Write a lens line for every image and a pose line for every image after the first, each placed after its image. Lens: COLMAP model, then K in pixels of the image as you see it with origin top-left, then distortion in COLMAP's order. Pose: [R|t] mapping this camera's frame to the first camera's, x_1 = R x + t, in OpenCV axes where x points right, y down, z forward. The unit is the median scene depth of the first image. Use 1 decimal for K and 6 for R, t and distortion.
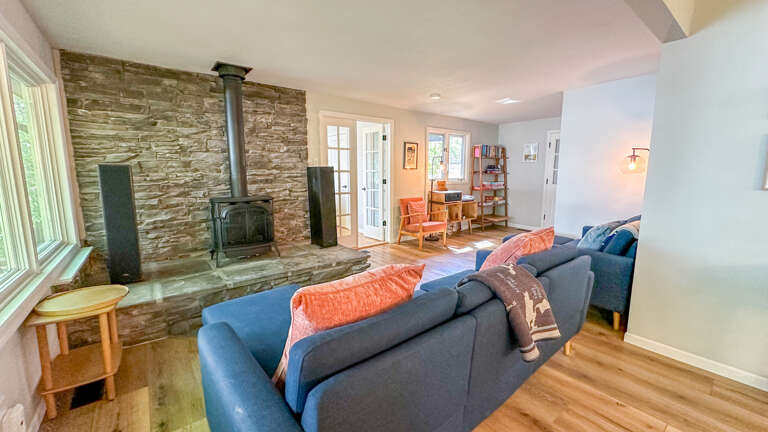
lens RADIAL K [[306.5, 0, 386.2], [0, 306.5, 215.5], [0, 0, 1]] dist [0.001301, 0.000229]
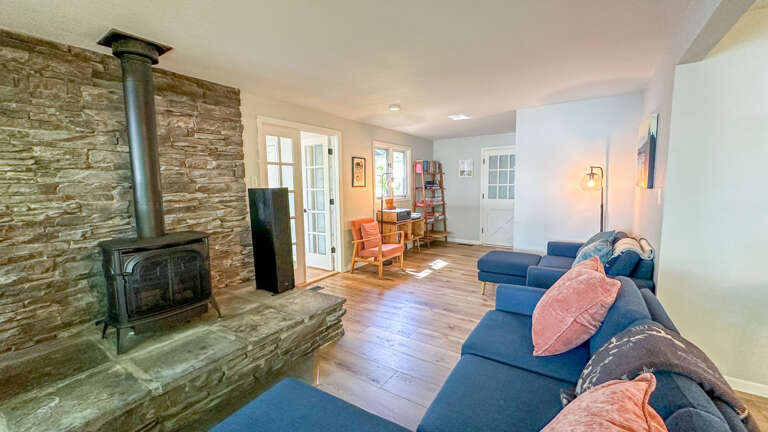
lens RADIAL K [[306.5, 0, 385.1], [0, 306.5, 215.2], [0, 0, 1]] dist [0.001301, 0.000229]
pose [[0.954041, -0.042101, 0.296705, -0.152640], [0.054812, 0.997895, -0.034649, -0.044244], [-0.294622, 0.049319, 0.954340, 0.170205]]
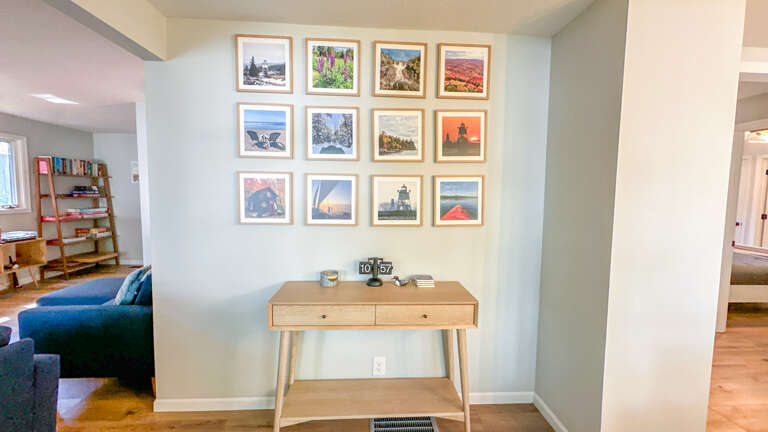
lens RADIAL K [[306.5, 0, 385.1], [0, 306.5, 215.5], [0, 0, 1]] dist [0.001301, 0.000229]
pose [[0.575123, -0.053200, 0.816335, 0.260448], [0.103428, 0.994604, -0.008049, -0.021165], [-0.811502, 0.089061, 0.577522, -0.009771]]
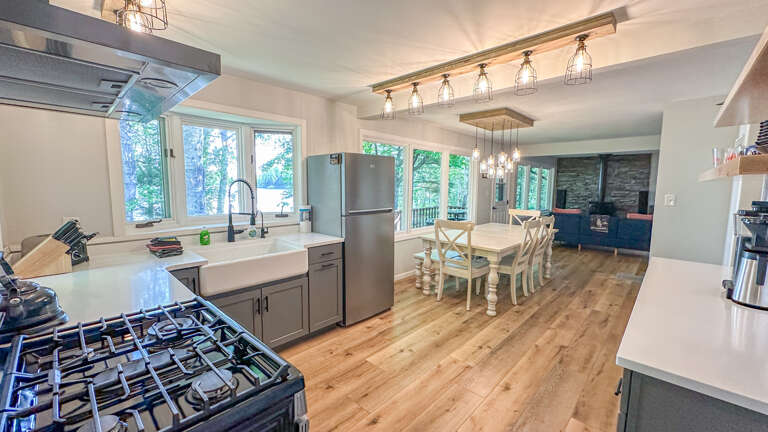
lens RADIAL K [[306.5, 0, 382.0], [0, 306.5, 217.6], [0, 0, 1]] dist [0.001301, 0.000229]
pose [[0.146192, 0.103168, -0.983862, 1.465710], [-0.148900, 0.985511, 0.081216, 0.110079], [0.977986, 0.134624, 0.159436, -0.973942]]
